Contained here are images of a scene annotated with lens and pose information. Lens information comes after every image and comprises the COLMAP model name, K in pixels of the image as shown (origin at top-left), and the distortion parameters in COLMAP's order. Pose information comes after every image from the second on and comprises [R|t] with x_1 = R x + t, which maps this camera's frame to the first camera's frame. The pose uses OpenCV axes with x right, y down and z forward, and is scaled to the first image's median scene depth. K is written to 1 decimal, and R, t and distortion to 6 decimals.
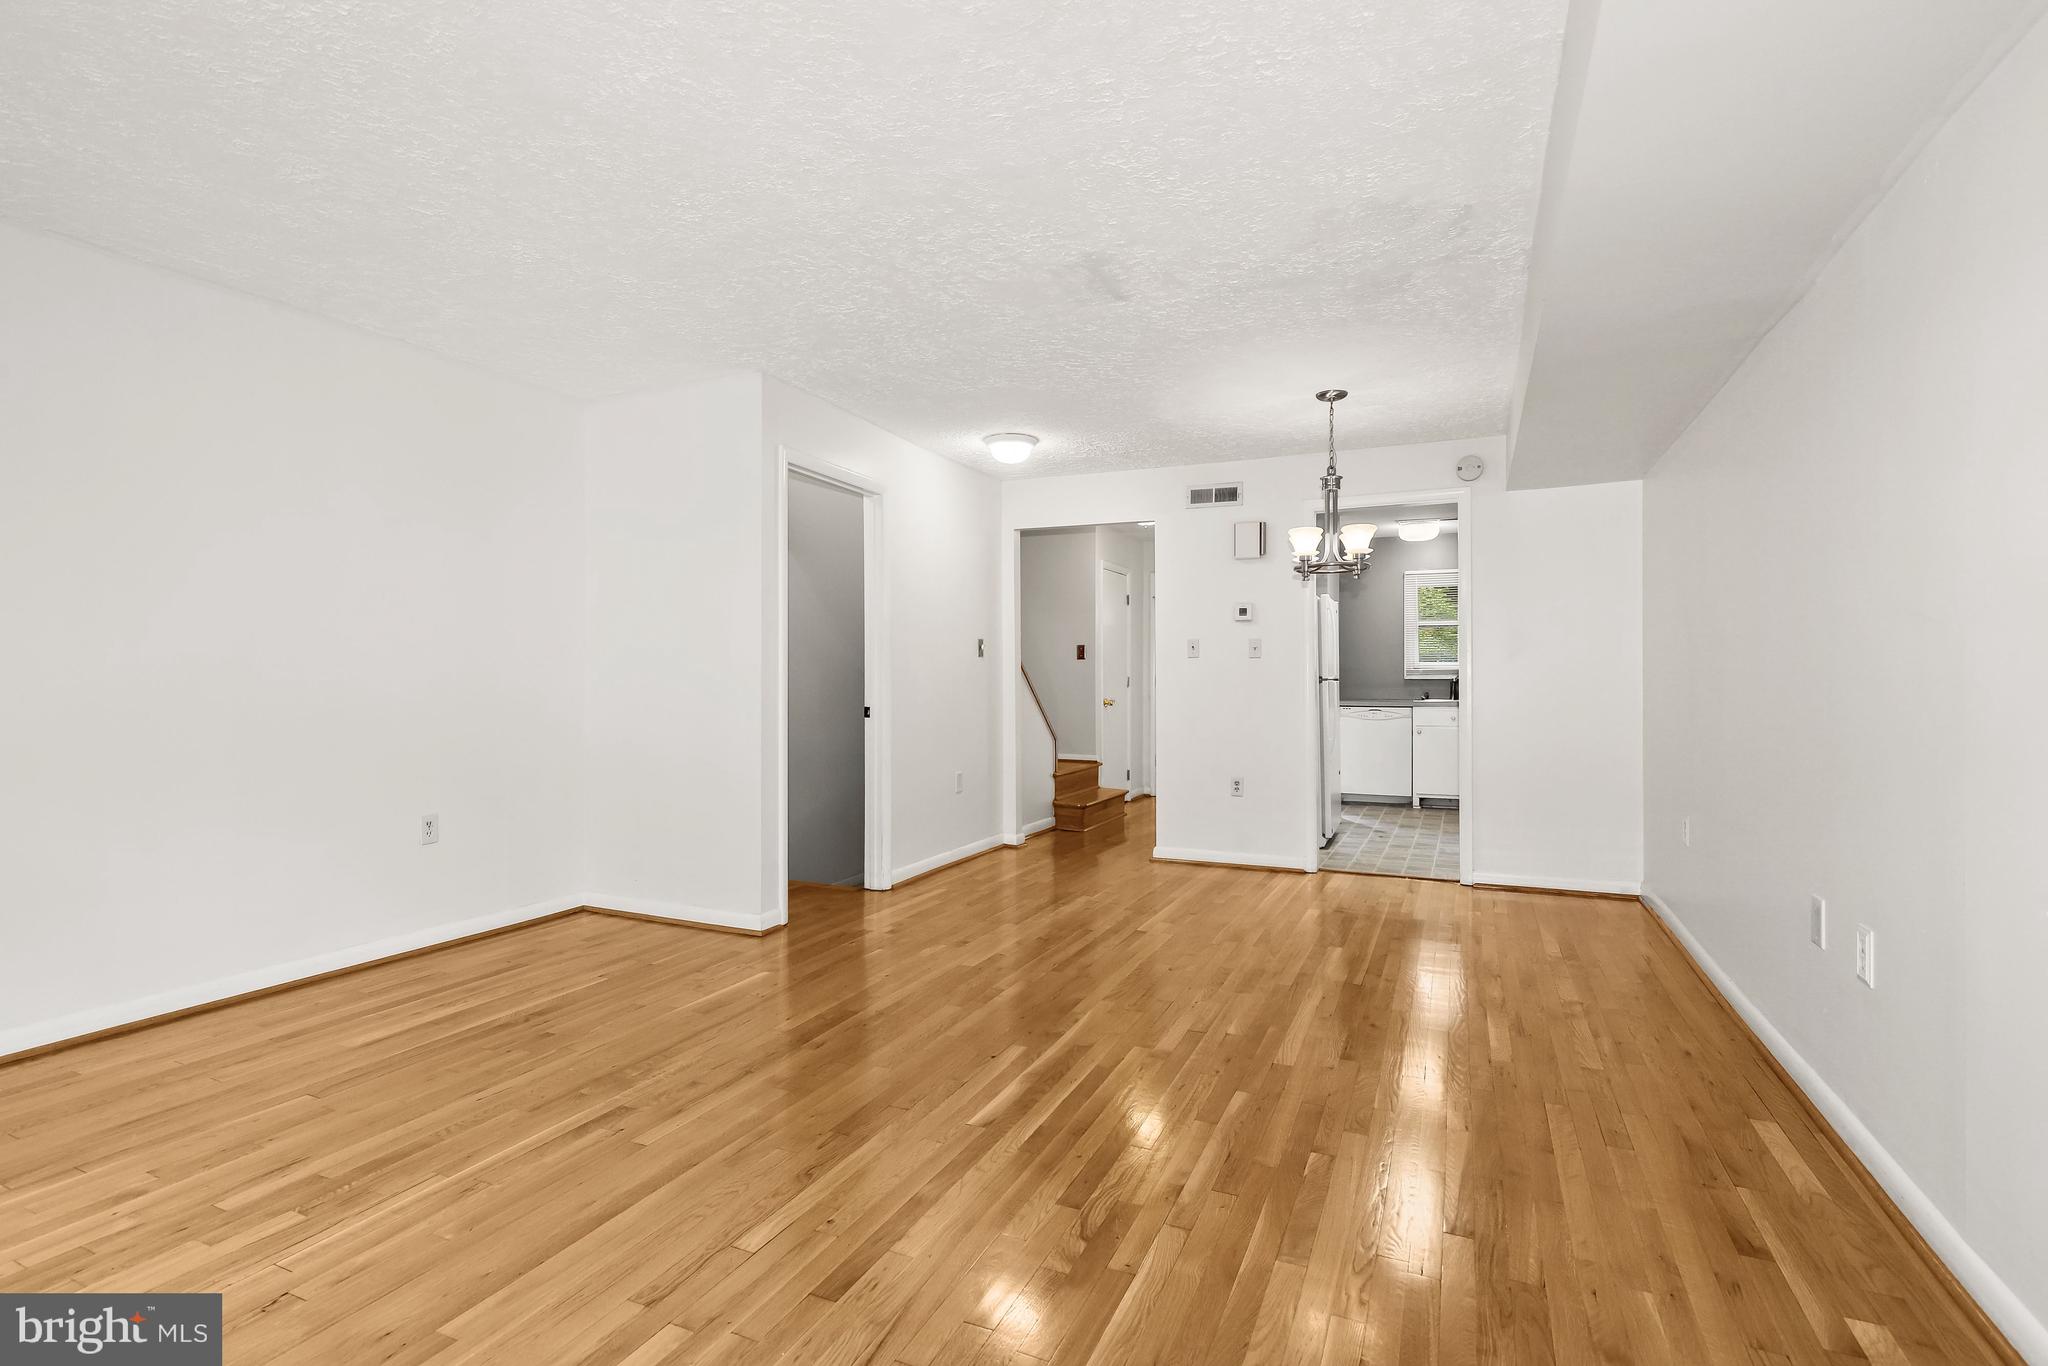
lens RADIAL K [[957.4, 0, 1030.1], [0, 957.4, 683.7], [0, 0, 1]] dist [0.003254, 0.000251]
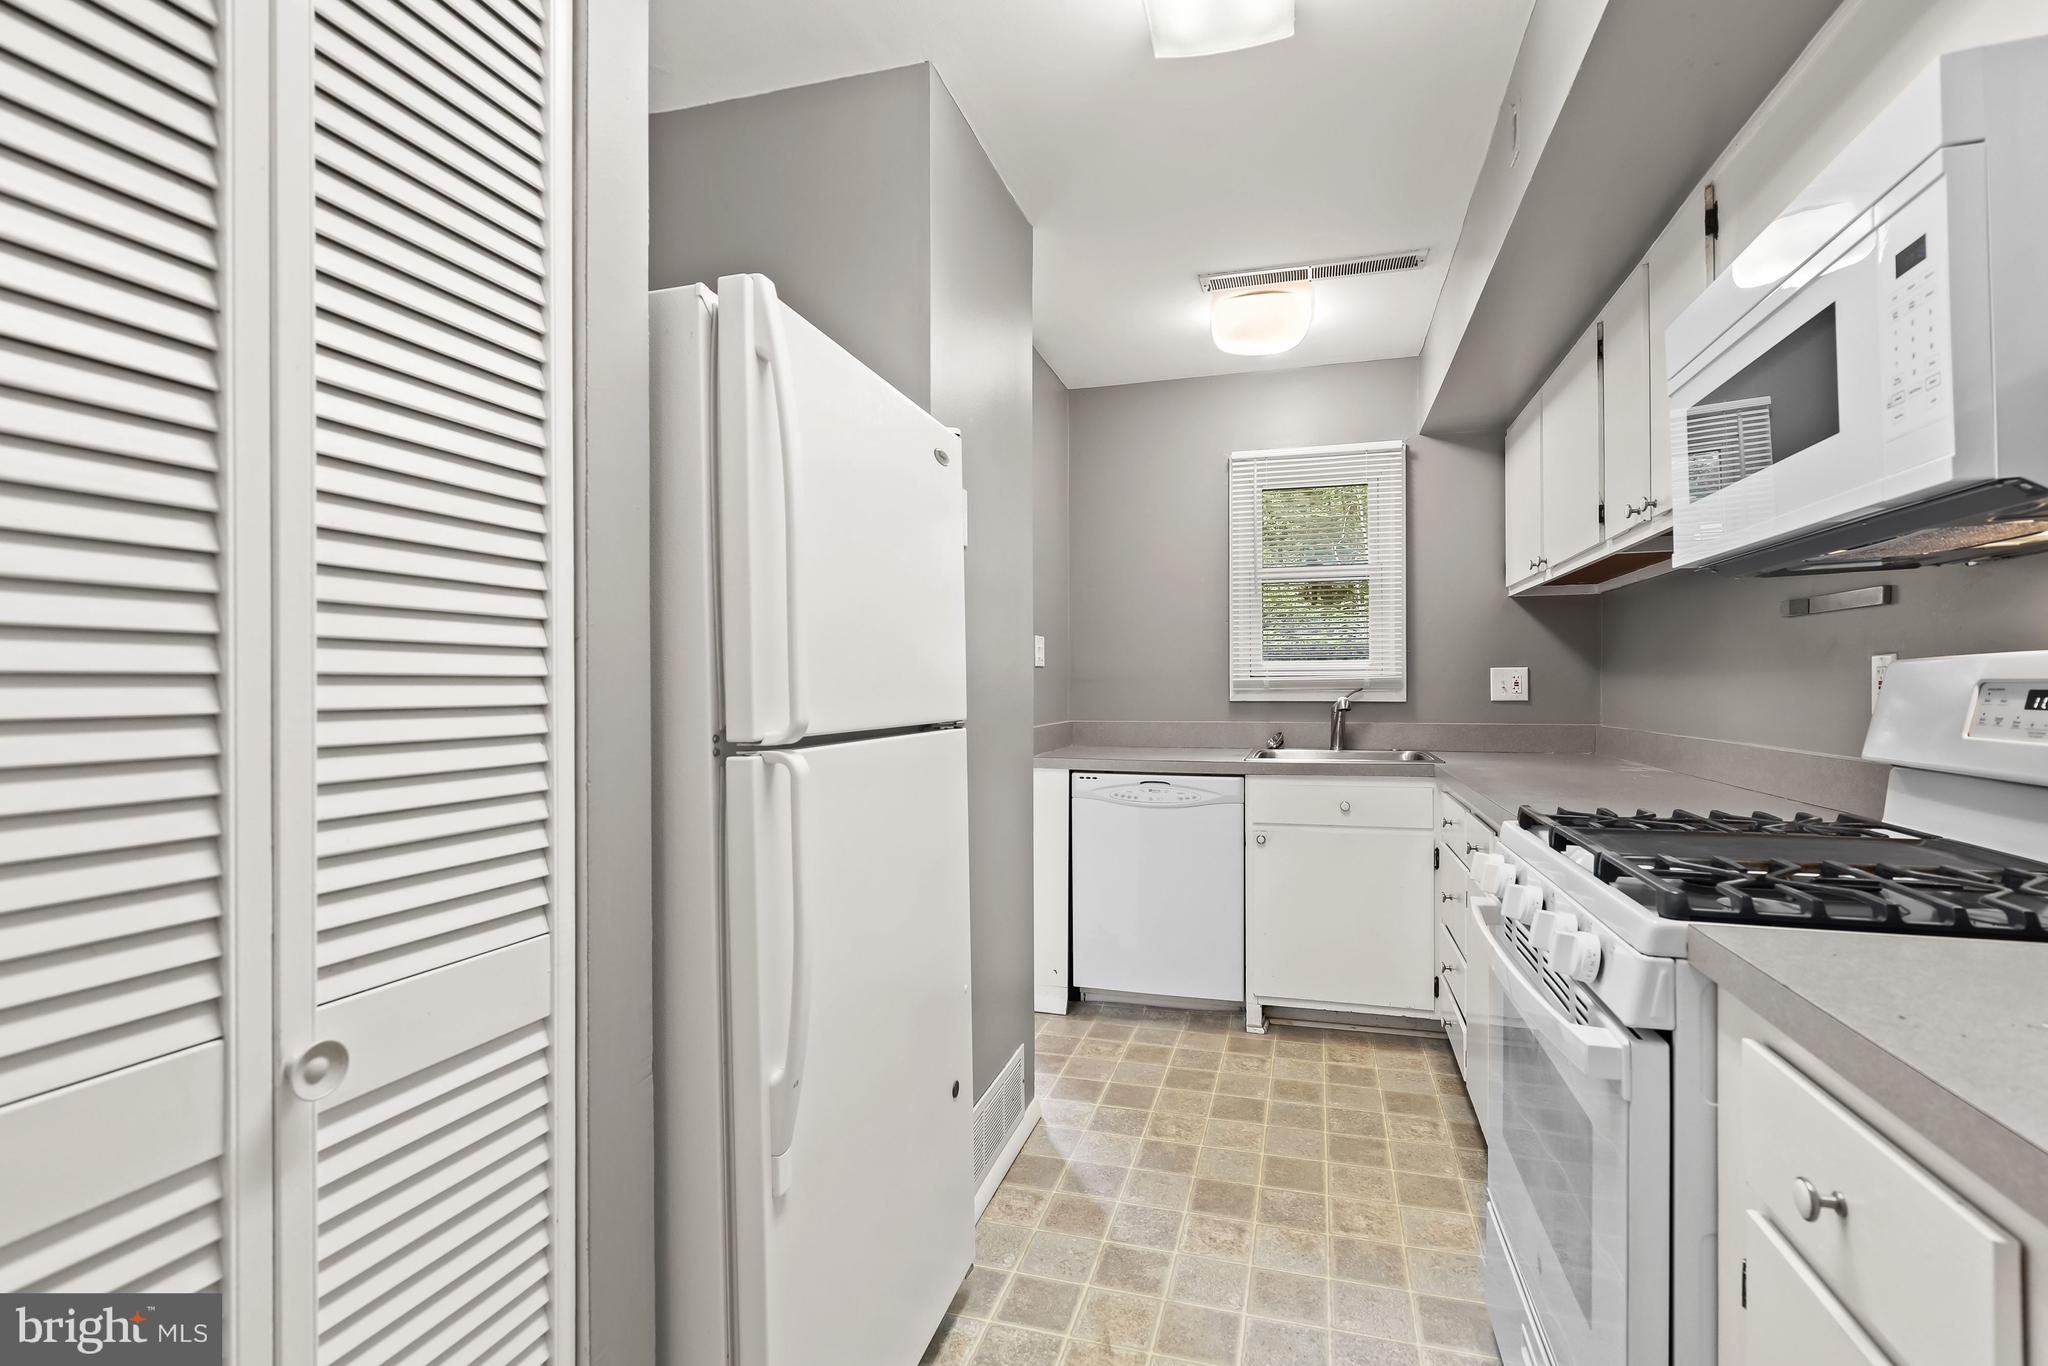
lens RADIAL K [[957.4, 0, 1027.7], [0, 957.4, 684.8], [0, 0, 1]] dist [0.003254, 0.000251]
pose [[0.991023, -0.010992, 0.133240, 0.719063], [0.011737, 0.999920, -0.004810, -0.034605], [-0.133177, 0.006330, 0.991072, 1.726814]]
